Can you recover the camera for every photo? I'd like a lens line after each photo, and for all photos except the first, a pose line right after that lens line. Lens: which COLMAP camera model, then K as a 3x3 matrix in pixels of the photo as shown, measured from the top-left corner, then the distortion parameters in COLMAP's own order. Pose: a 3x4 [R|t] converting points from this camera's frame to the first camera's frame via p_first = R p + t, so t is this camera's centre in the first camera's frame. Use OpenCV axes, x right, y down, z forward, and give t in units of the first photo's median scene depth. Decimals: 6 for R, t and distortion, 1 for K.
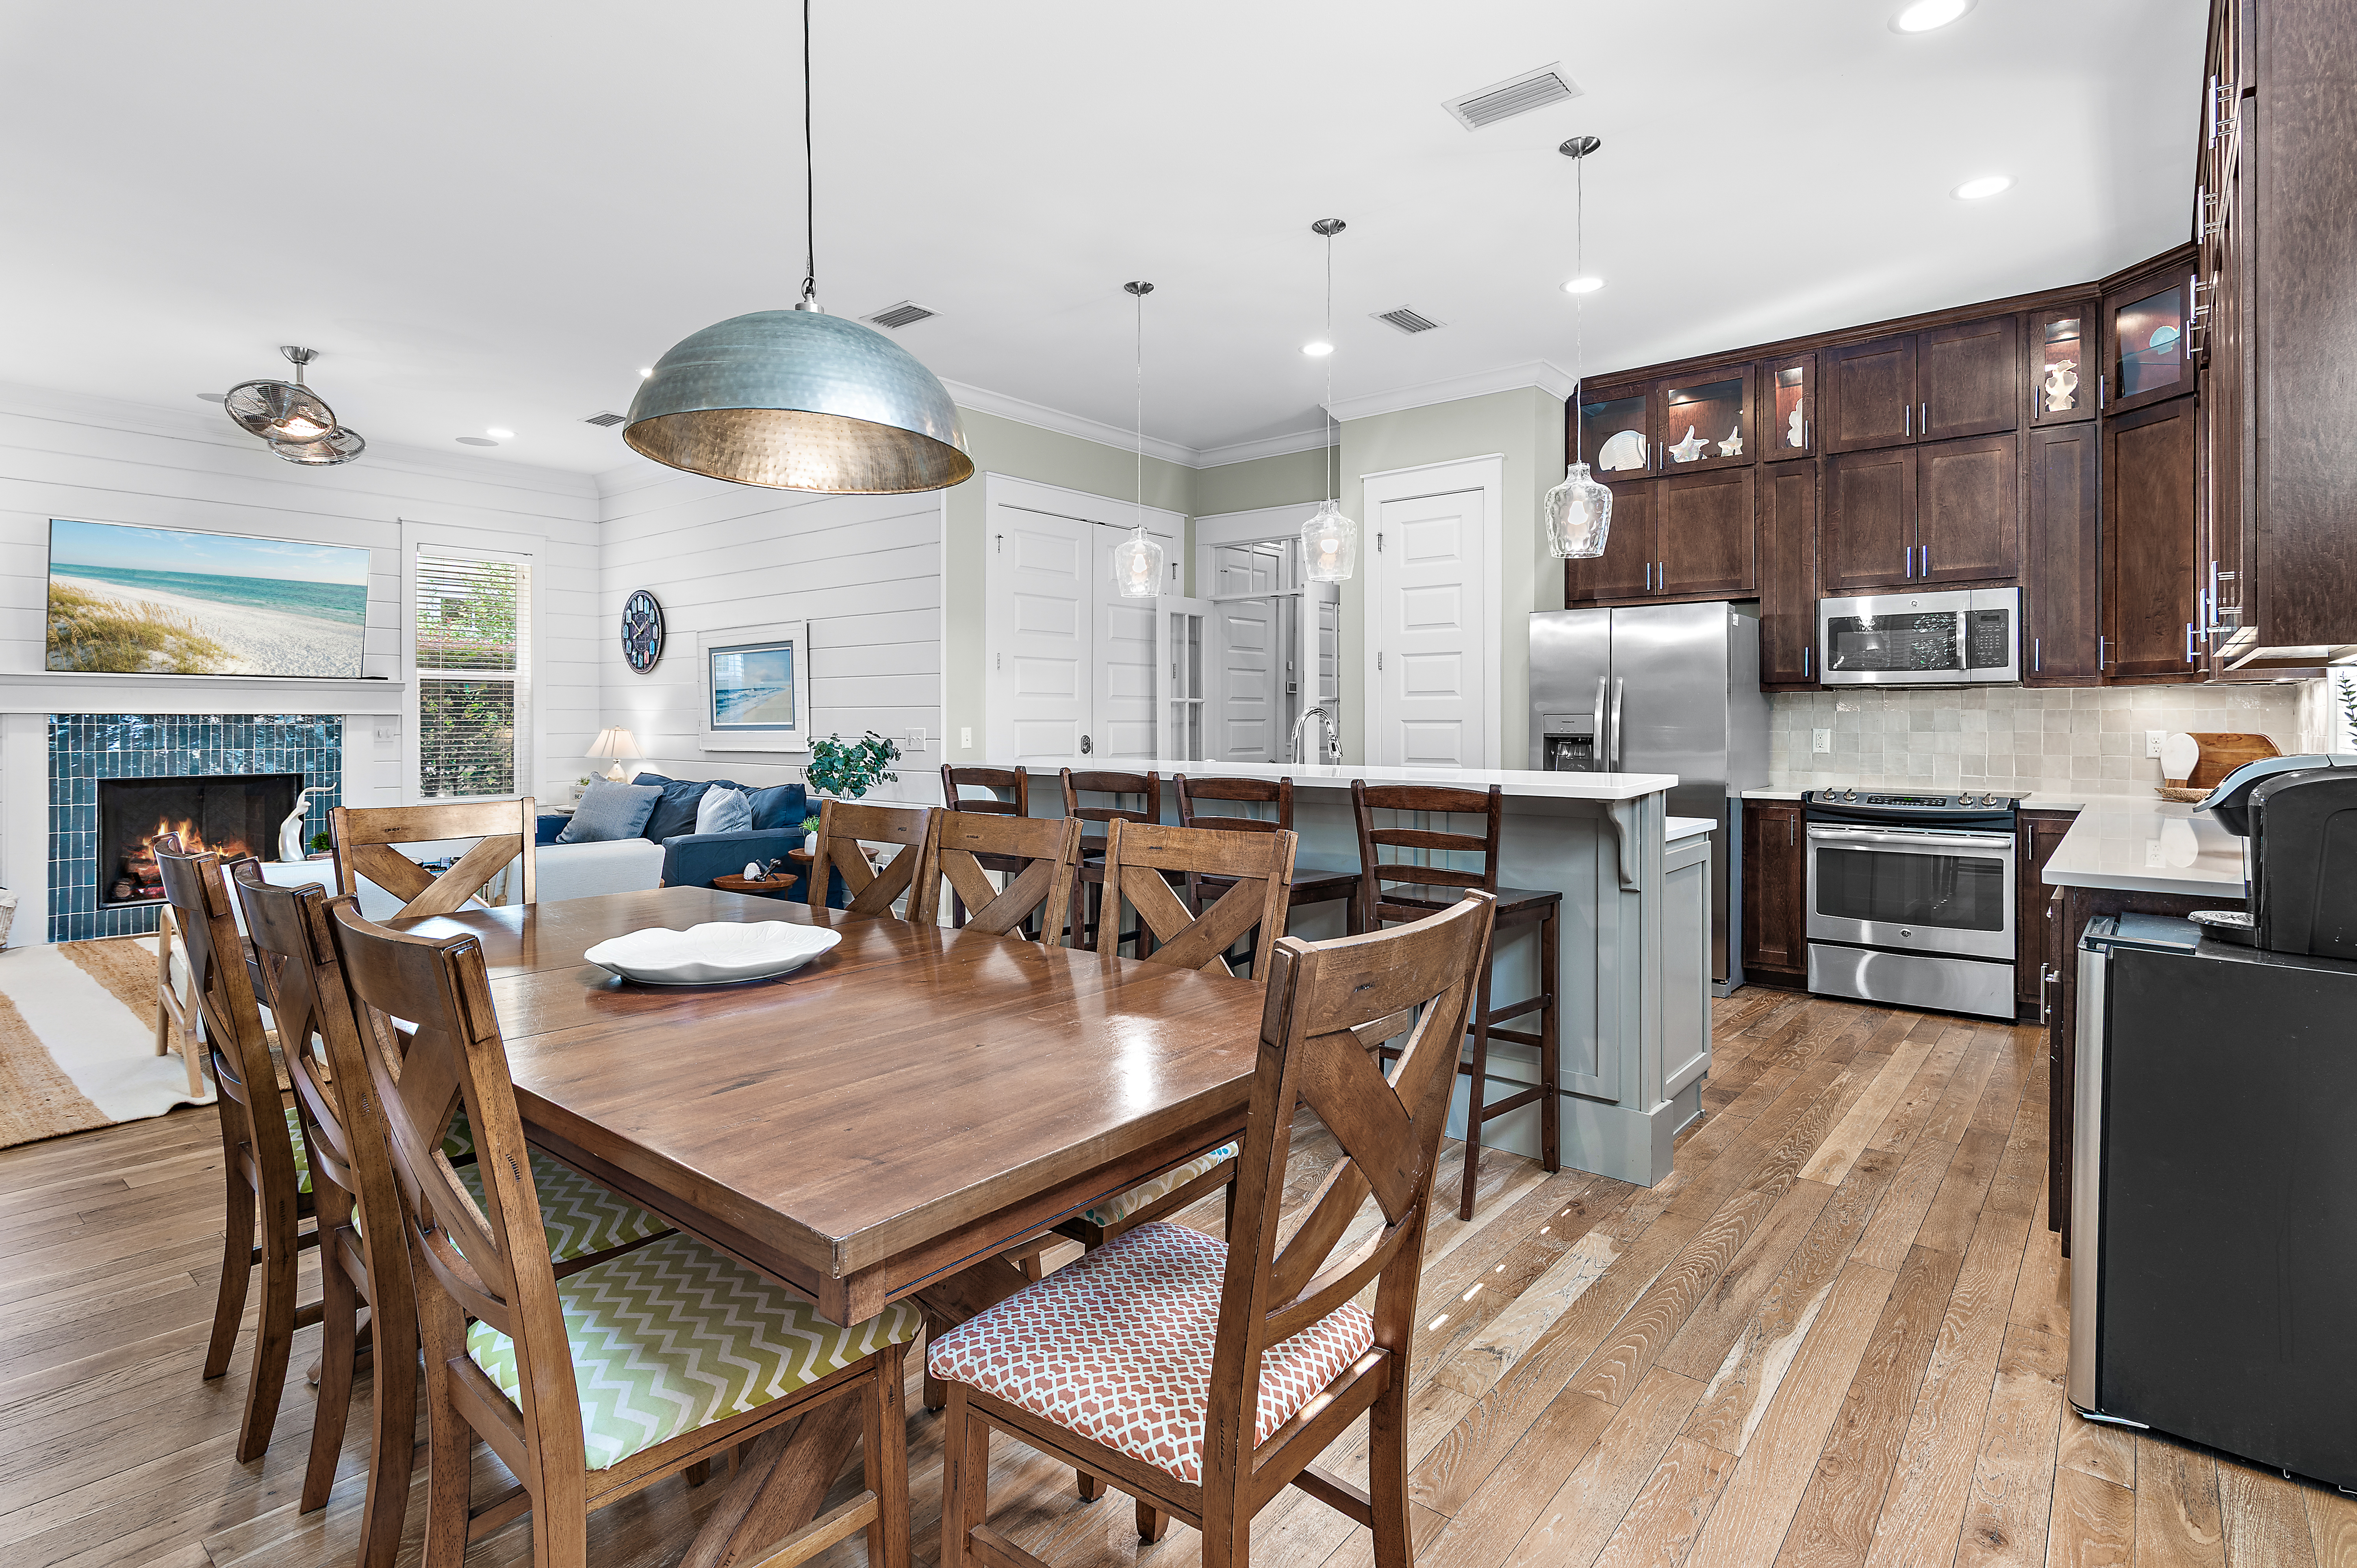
lens RADIAL K [[1168.1, 0, 1187.0], [0, 1168.1, 745.4], [0, 0, 1]] dist [0.003165, 0.000616]
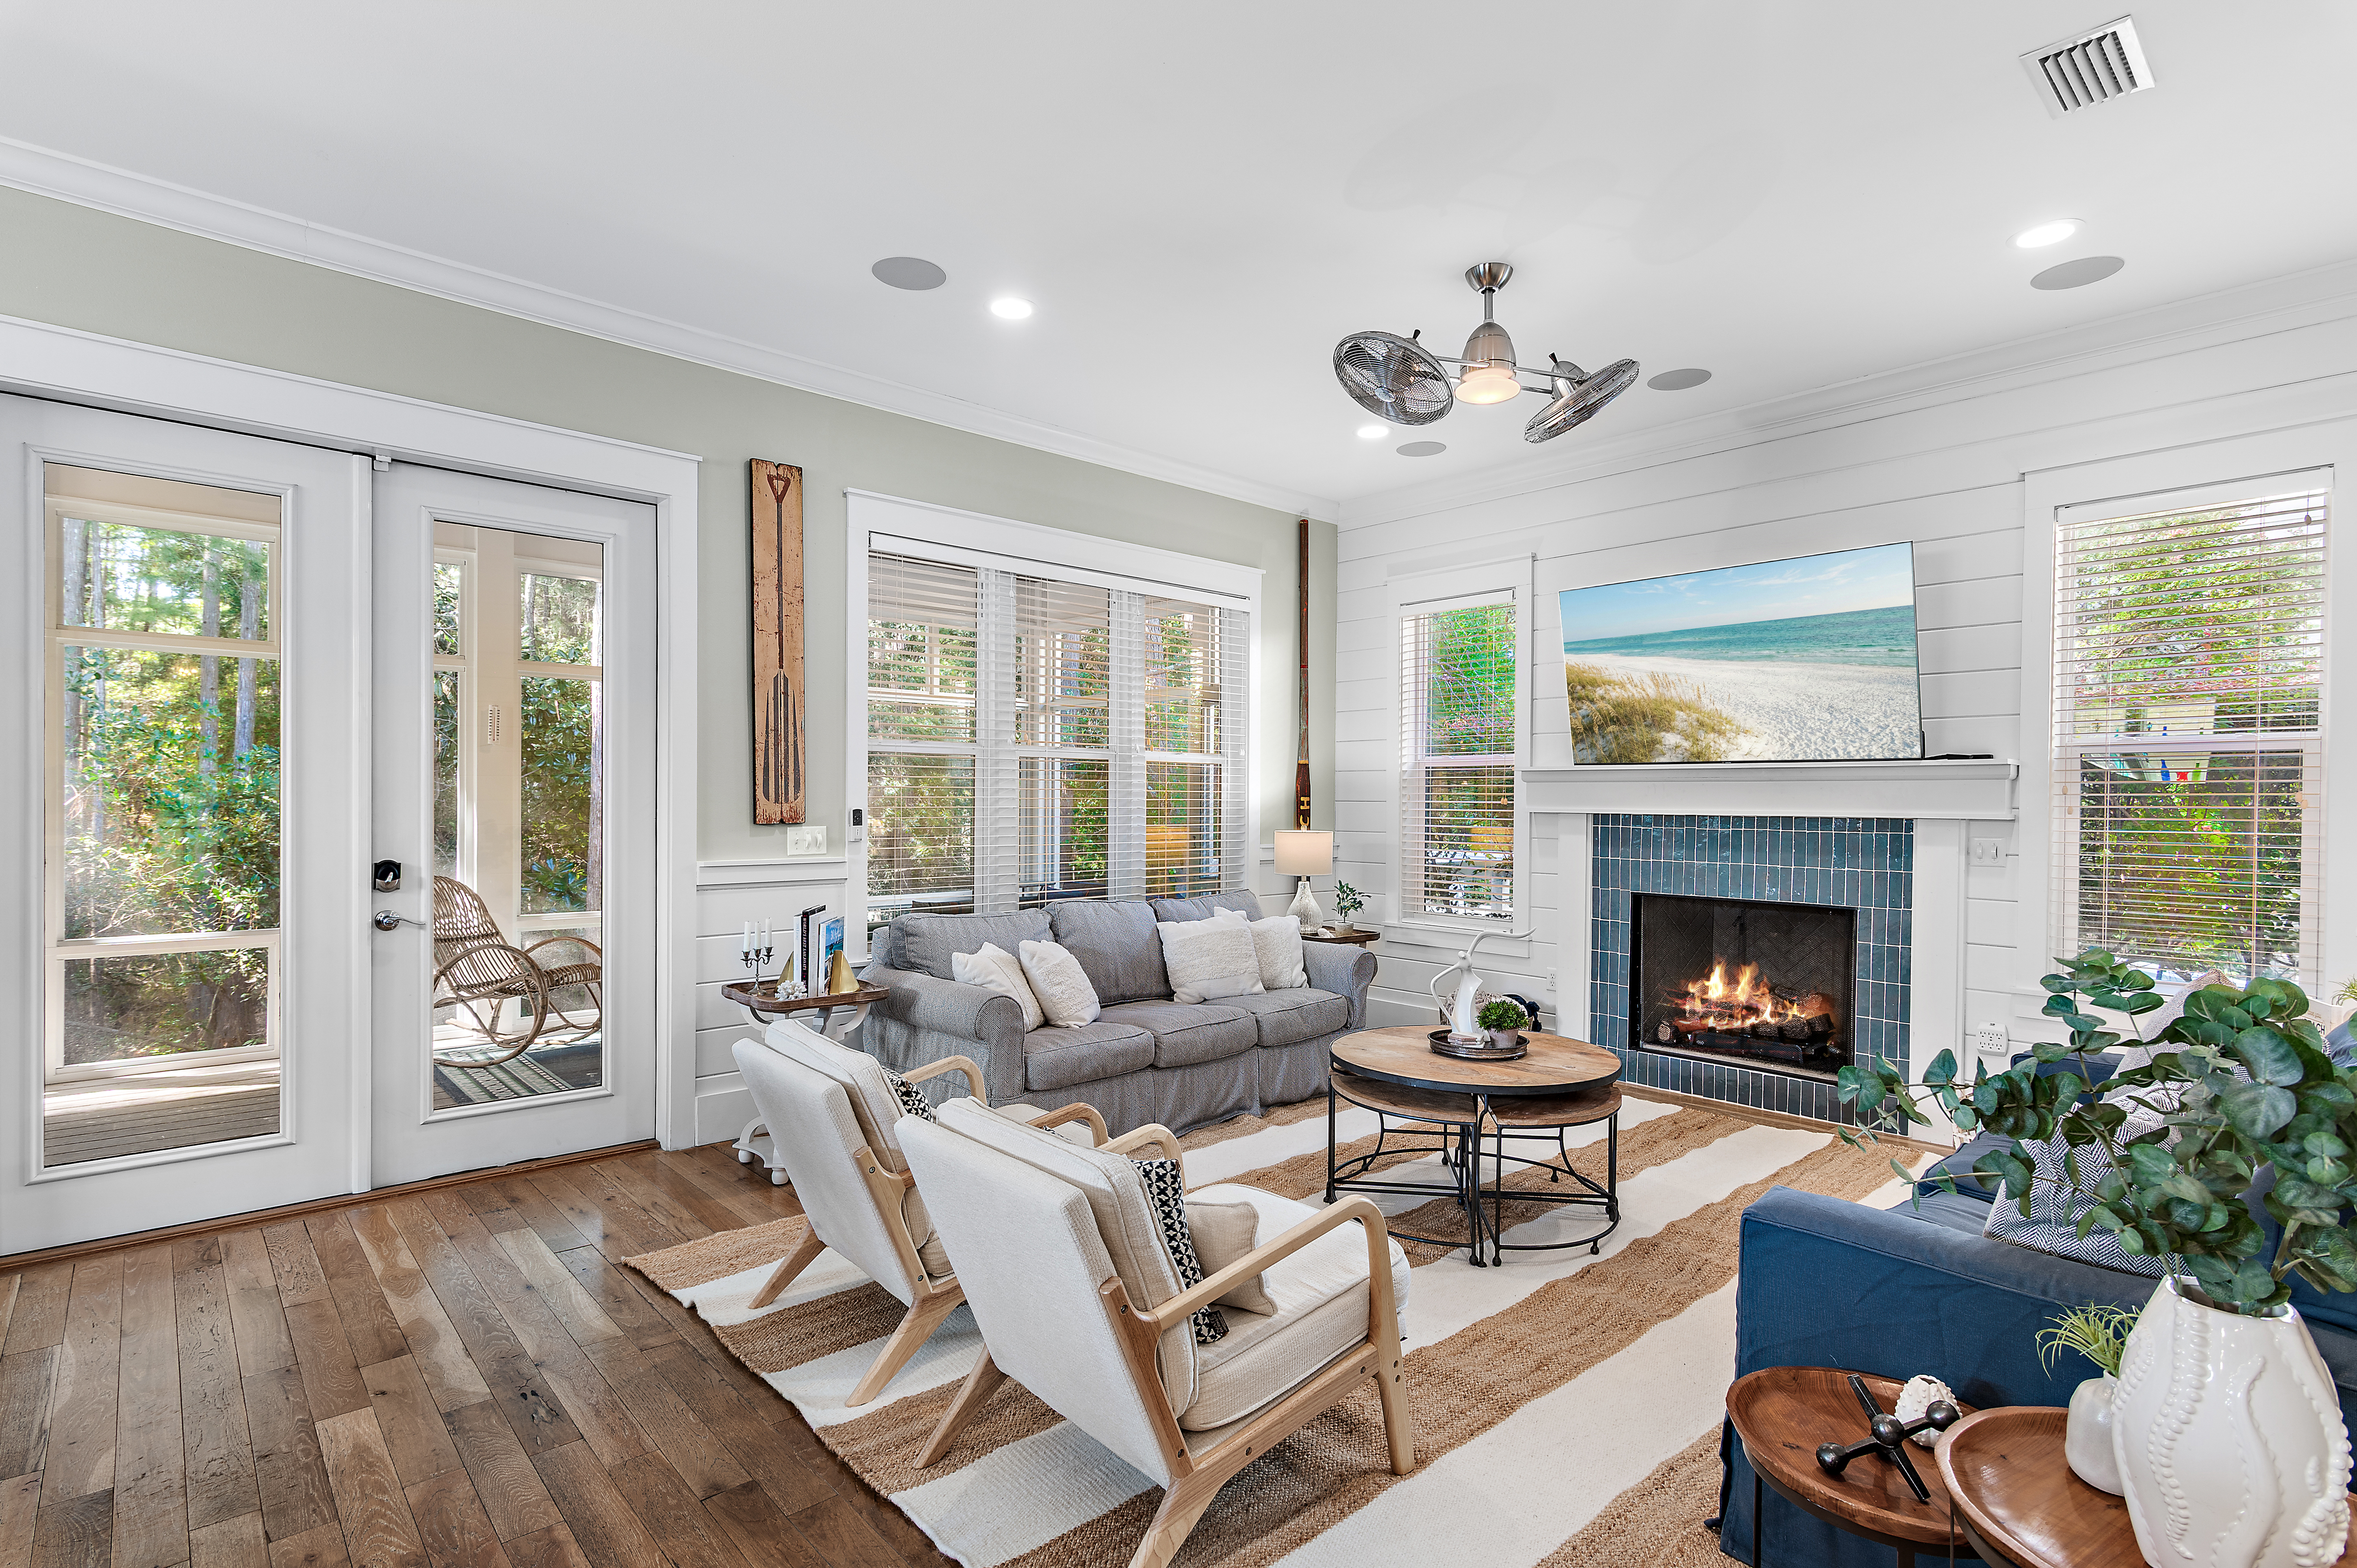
lens RADIAL K [[1137.6, 0, 1174.0], [0, 1137.6, 813.5], [0, 0, 1]] dist [-0.002753, -0.000351]
pose [[-0.153974, 0.003367, -0.988069, -0.082263], [-0.017233, 0.999833, 0.006093, -0.026950], [0.987925, 0.017965, -0.153890, 0.816976]]
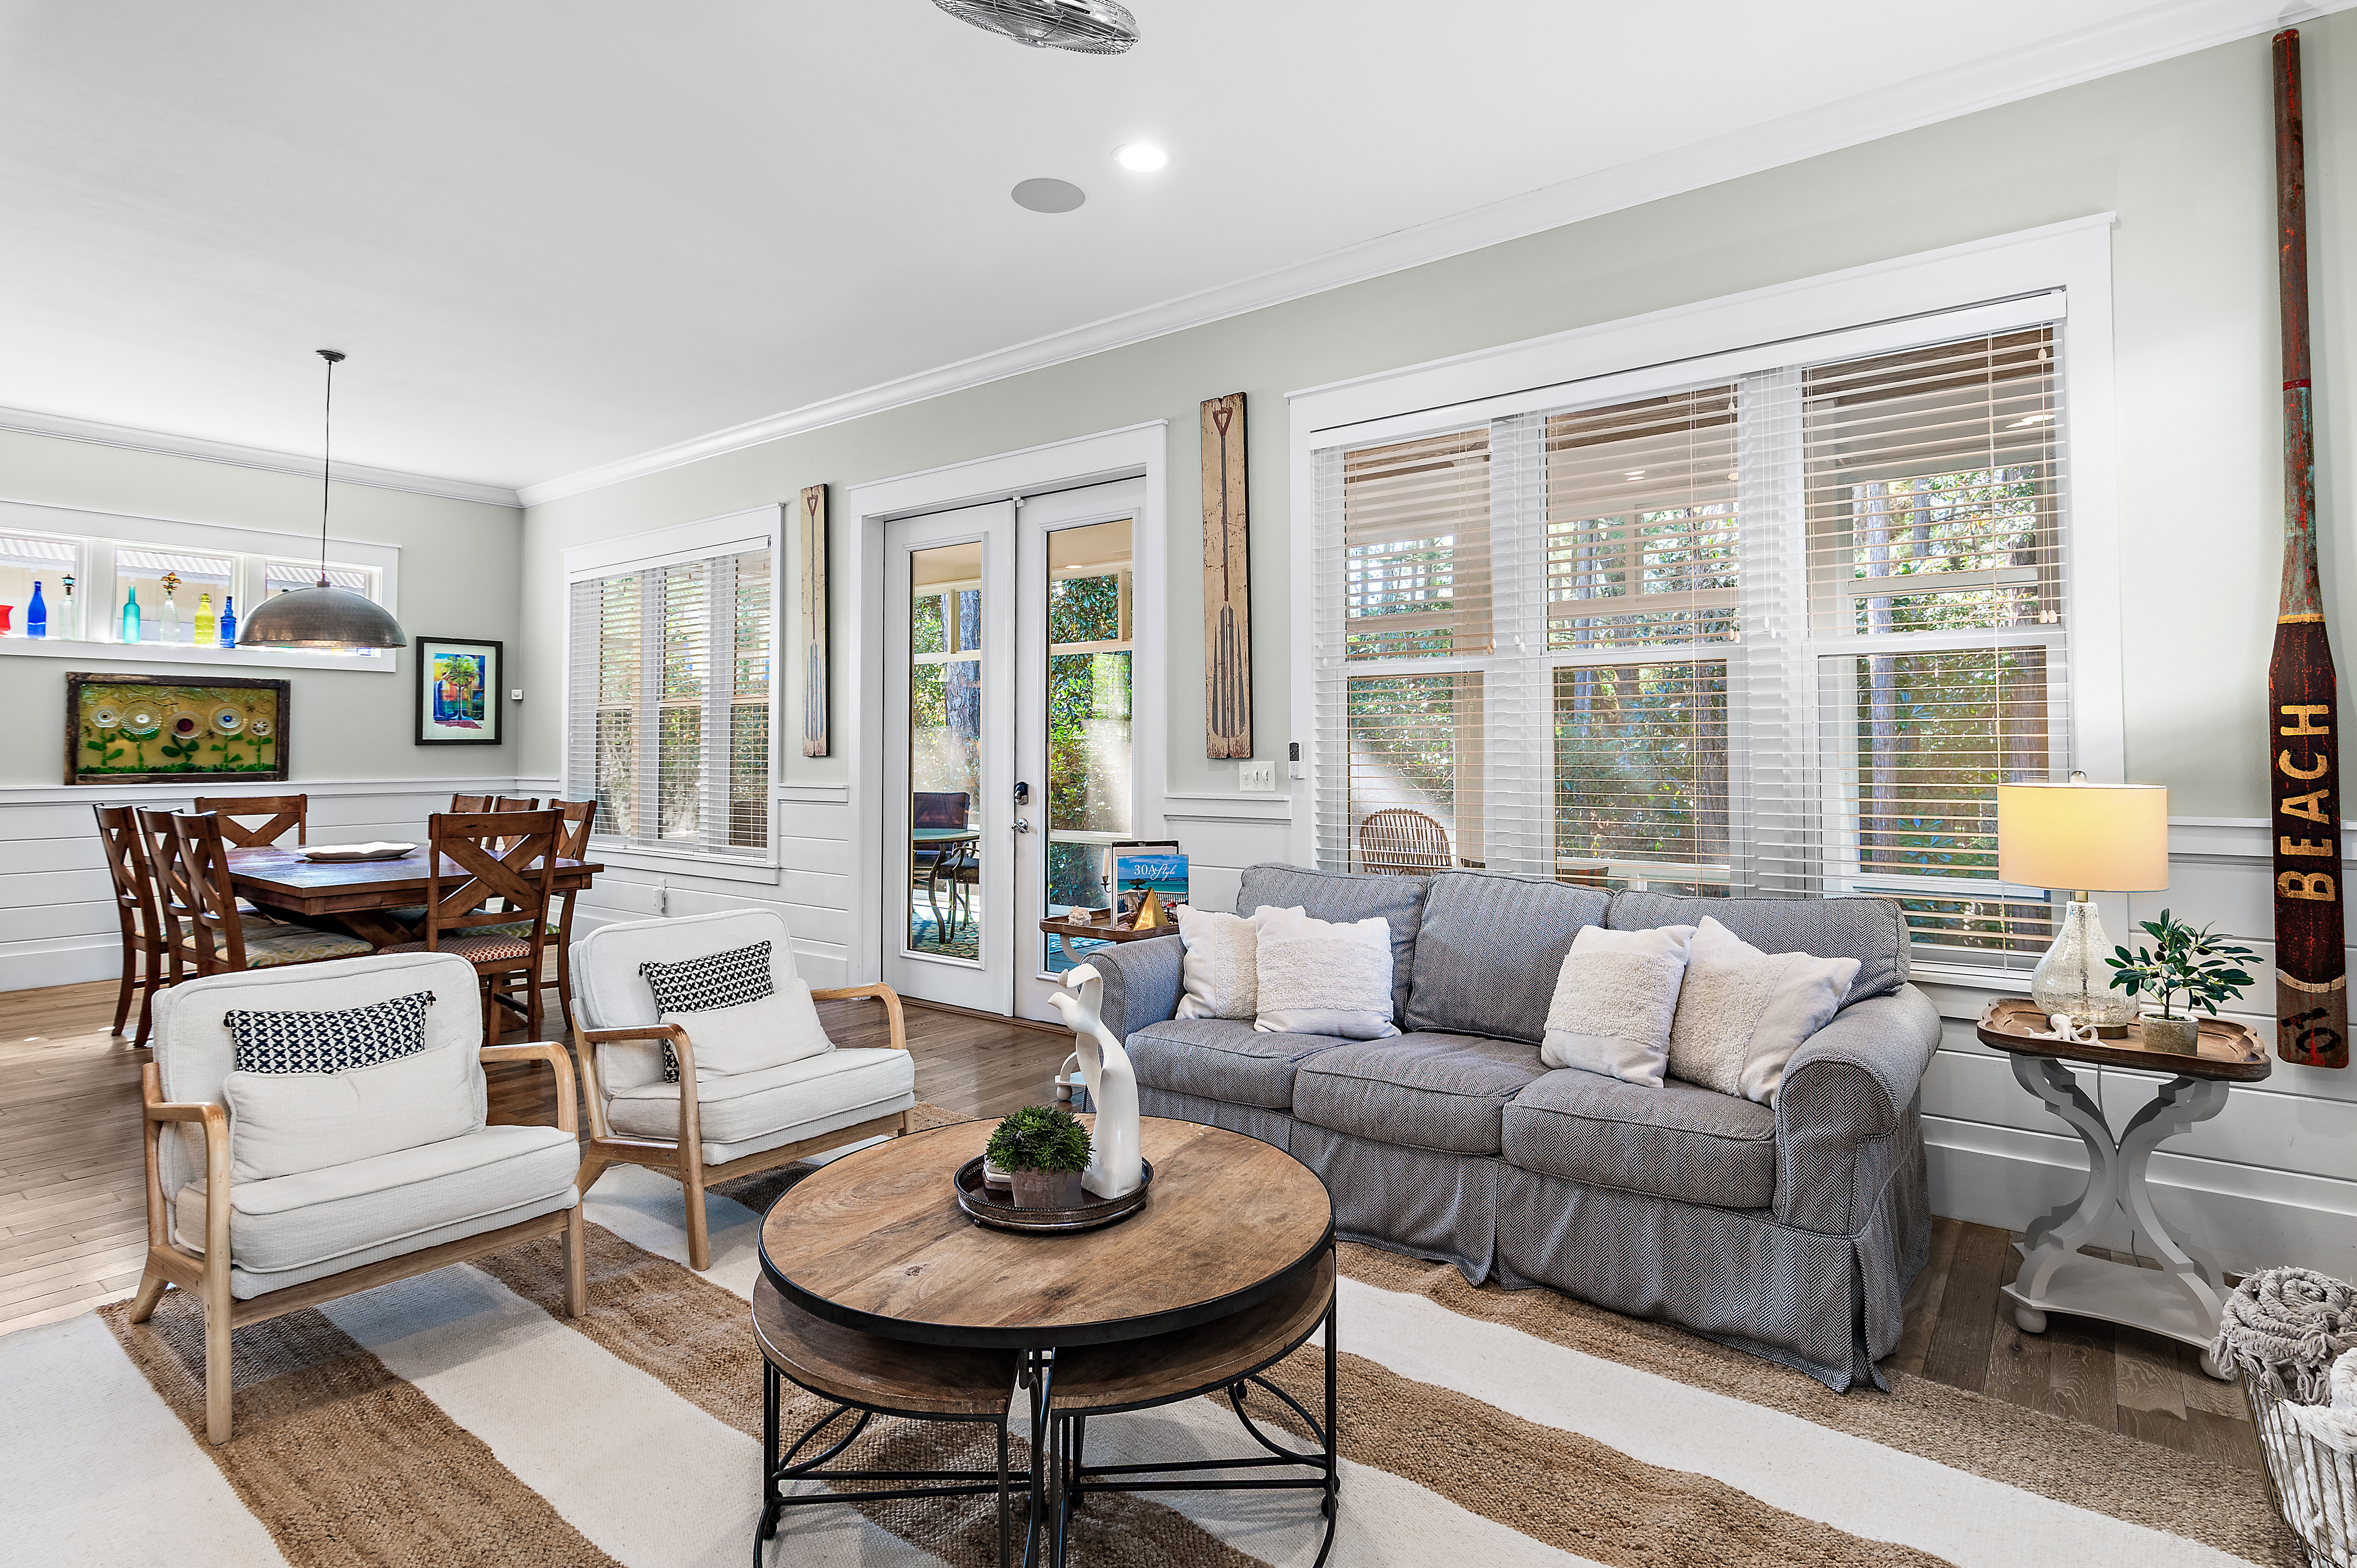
lens RADIAL K [[1194.8, 0, 1188.9], [0, 1194.8, 718.3], [0, 0, 1]] dist [0.002638, 0.001191]
pose [[-0.999580, -0.002772, -0.028861, -0.681137], [-0.002404, 0.999915, -0.012780, -0.026973], [0.028894, -0.012706, -0.999502, 1.187270]]
